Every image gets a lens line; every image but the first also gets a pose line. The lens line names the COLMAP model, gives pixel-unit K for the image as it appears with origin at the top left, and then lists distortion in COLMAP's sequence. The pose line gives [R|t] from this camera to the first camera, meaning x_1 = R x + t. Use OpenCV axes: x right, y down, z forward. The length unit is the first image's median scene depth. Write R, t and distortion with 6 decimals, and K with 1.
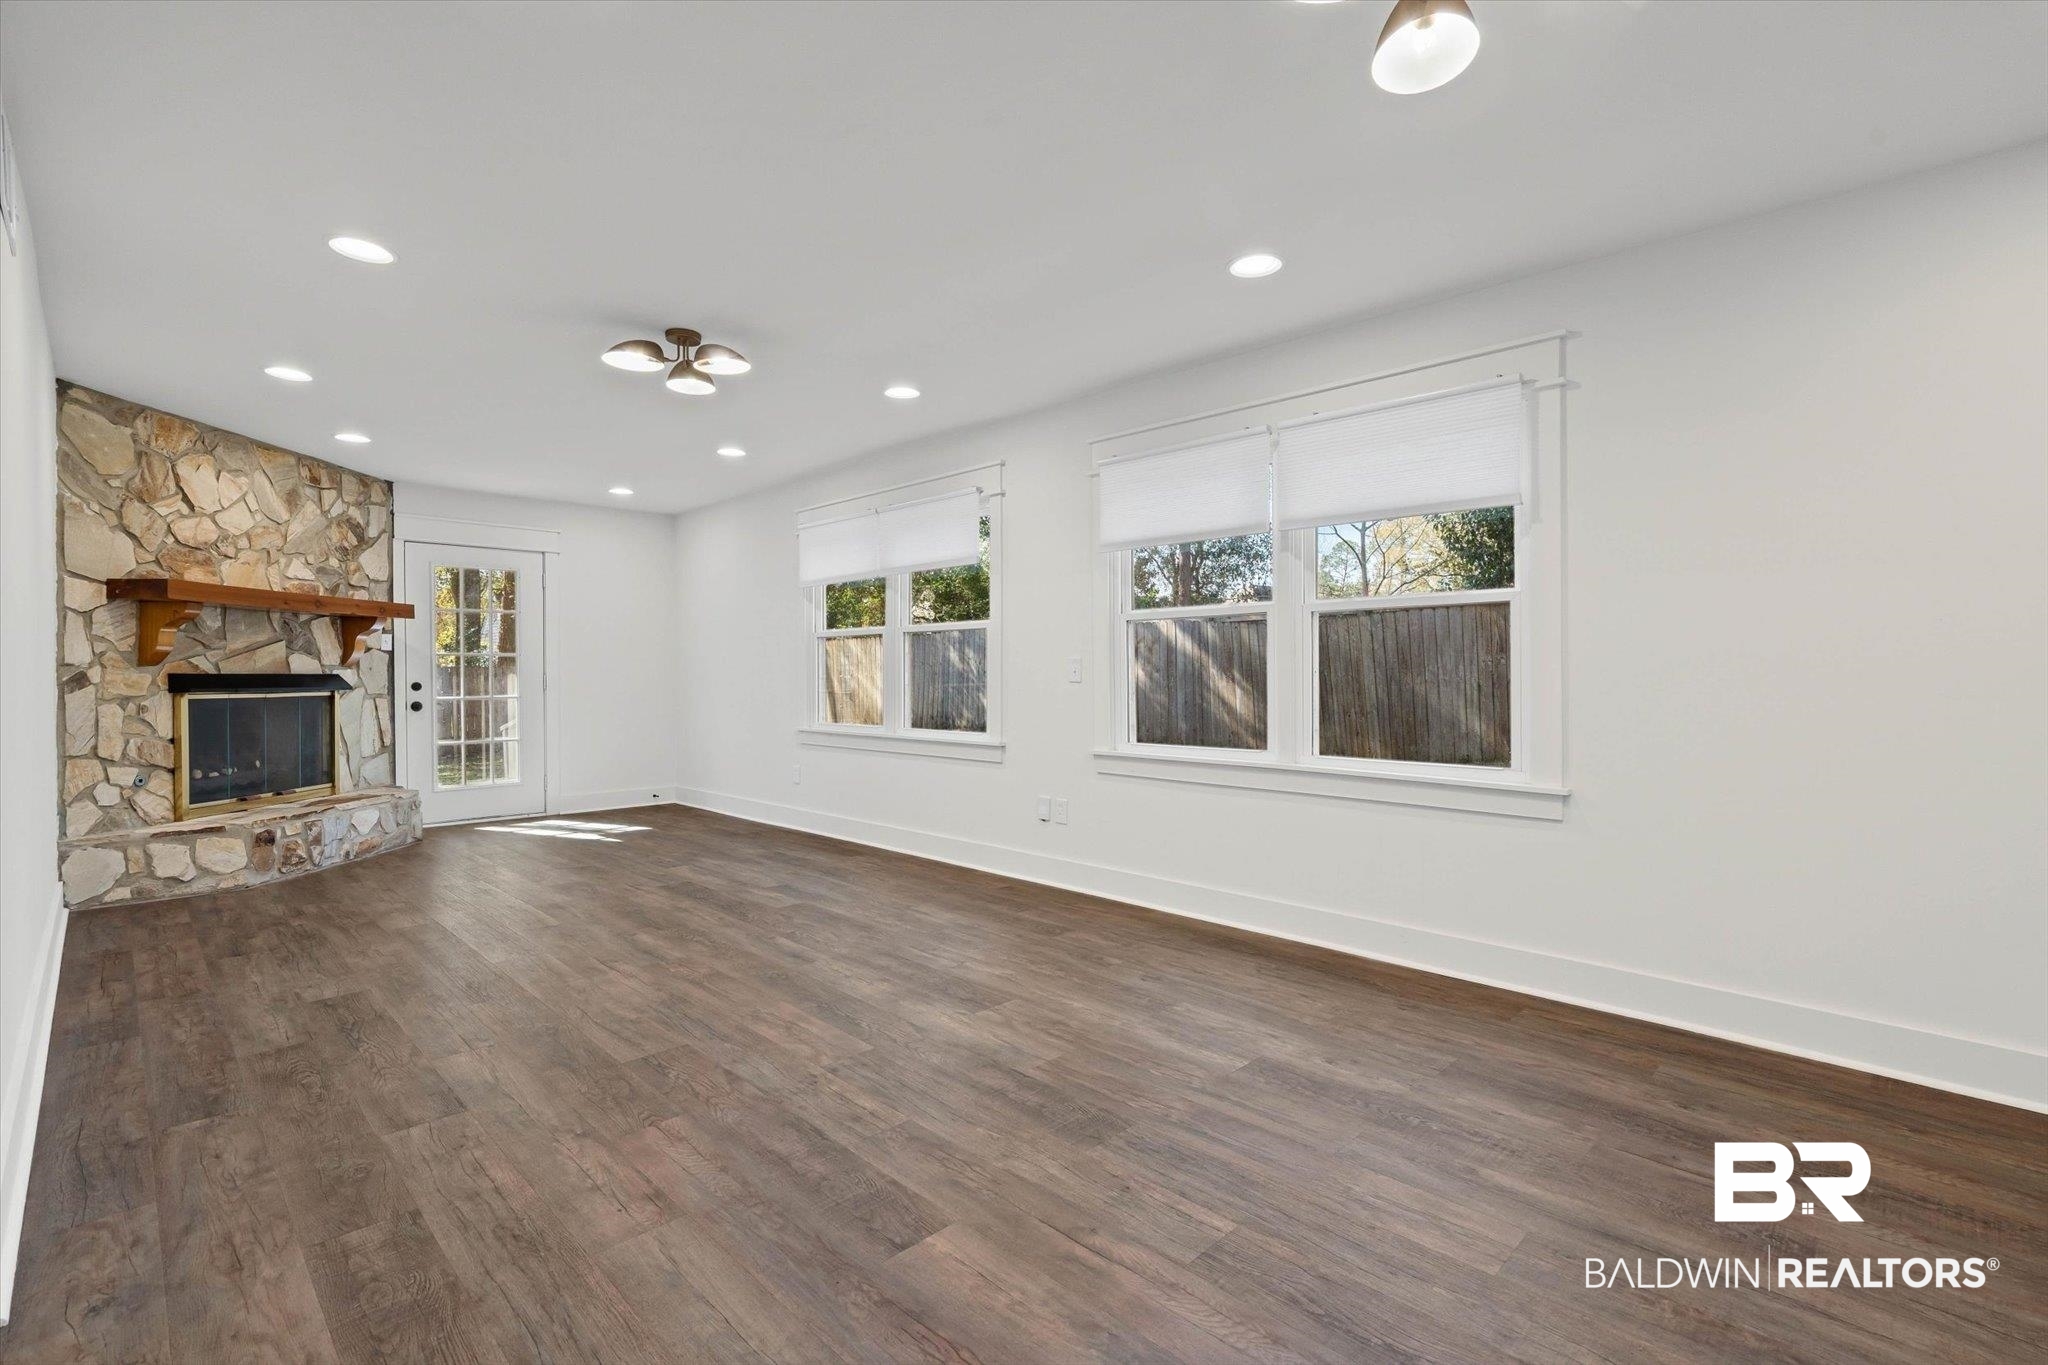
lens RADIAL K [[925.9, 0, 1016.4], [0, 925.9, 681.1], [0, 0, 1]] dist [-0.004306, 0.001069]
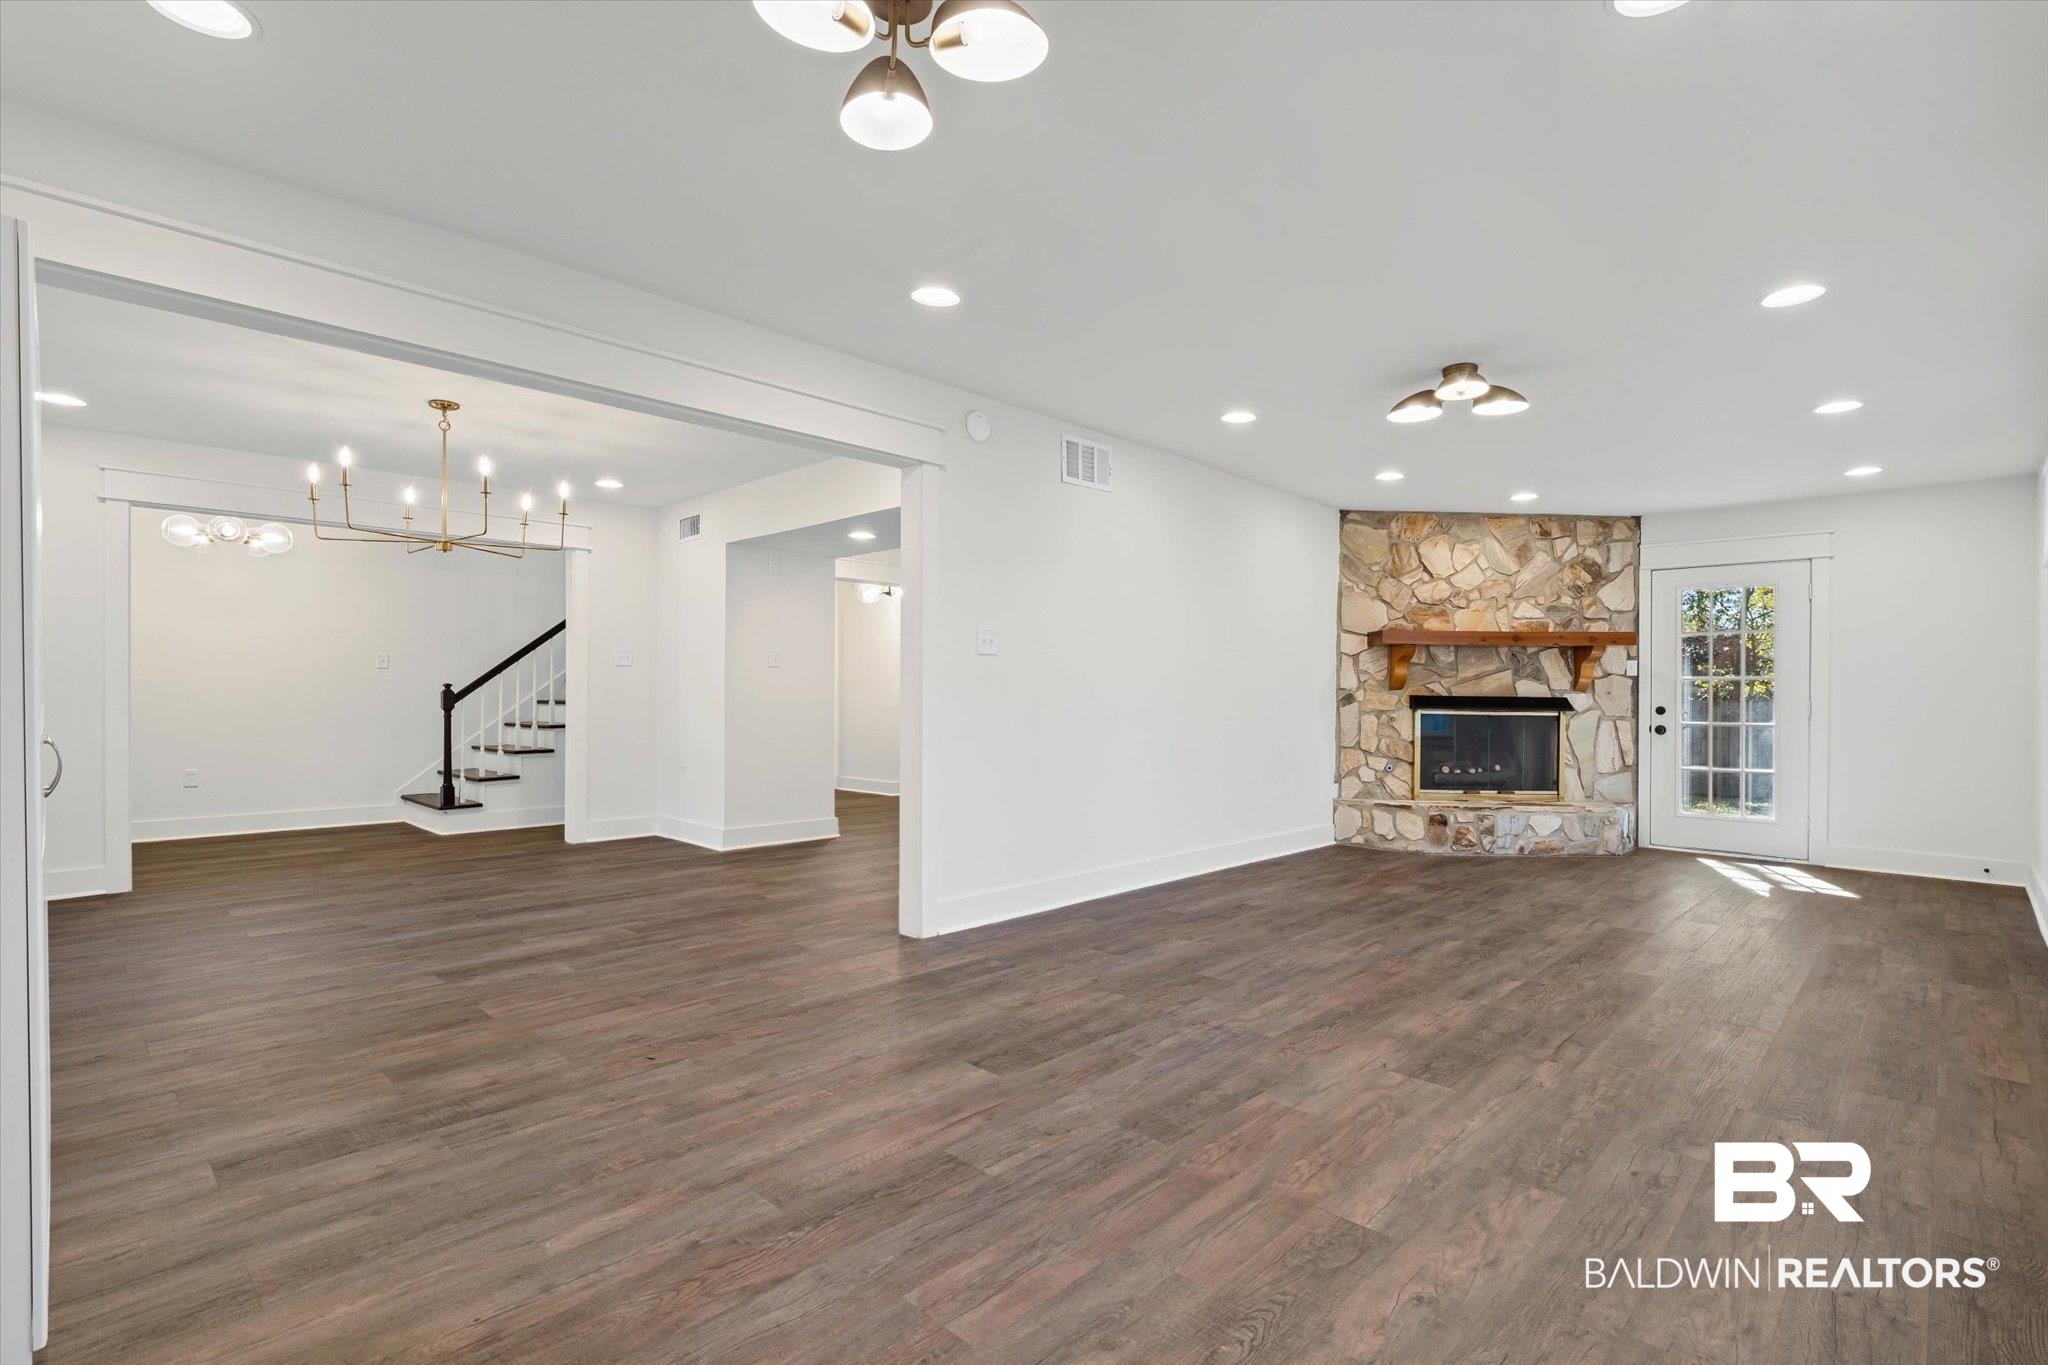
lens RADIAL K [[925.9, 0, 1016.4], [0, 925.9, 681.1], [0, 0, 1]] dist [-0.004306, 0.001069]
pose [[0.036129, -0.010506, -0.999292, 0.494895], [-0.019298, 0.999751, -0.011208, -0.001932], [0.999161, 0.019689, 0.035917, 0.349930]]
